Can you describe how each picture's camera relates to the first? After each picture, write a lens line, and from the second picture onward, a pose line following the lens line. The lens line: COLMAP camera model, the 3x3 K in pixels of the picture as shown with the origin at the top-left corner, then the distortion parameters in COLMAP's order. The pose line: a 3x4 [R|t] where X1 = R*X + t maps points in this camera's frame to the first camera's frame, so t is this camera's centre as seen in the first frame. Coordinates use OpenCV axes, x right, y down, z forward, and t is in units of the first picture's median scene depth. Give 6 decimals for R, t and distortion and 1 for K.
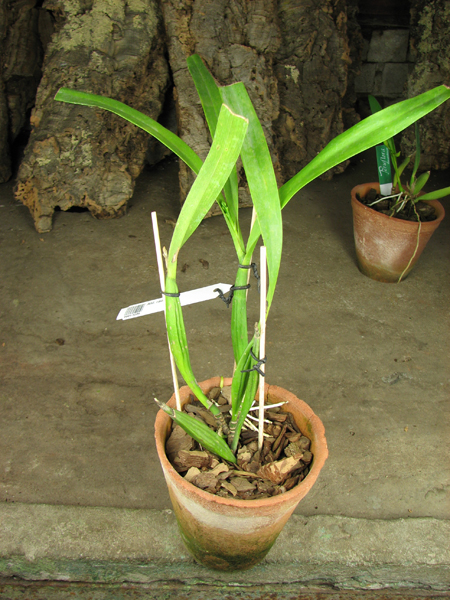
lens RADIAL K [[702.2, 0, 235.1], [0, 702.2, 317.1], [0, 0, 1]] dist [-0.240061, 0.354608]
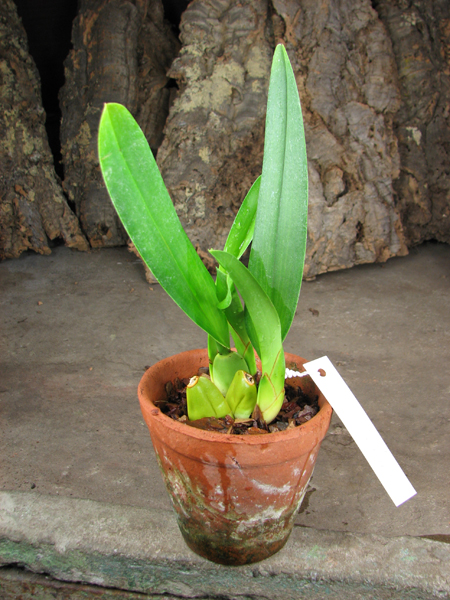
lens RADIAL K [[702.2, 0, 235.1], [0, 702.2, 317.1], [0, 0, 1]] dist [-0.240061, 0.354608]
pose [[0.973926, 0.003800, -0.226835, 0.064487], [-0.050219, 0.978667, -0.199223, 0.119890], [0.221239, 0.205419, 0.953340, 0.074953]]
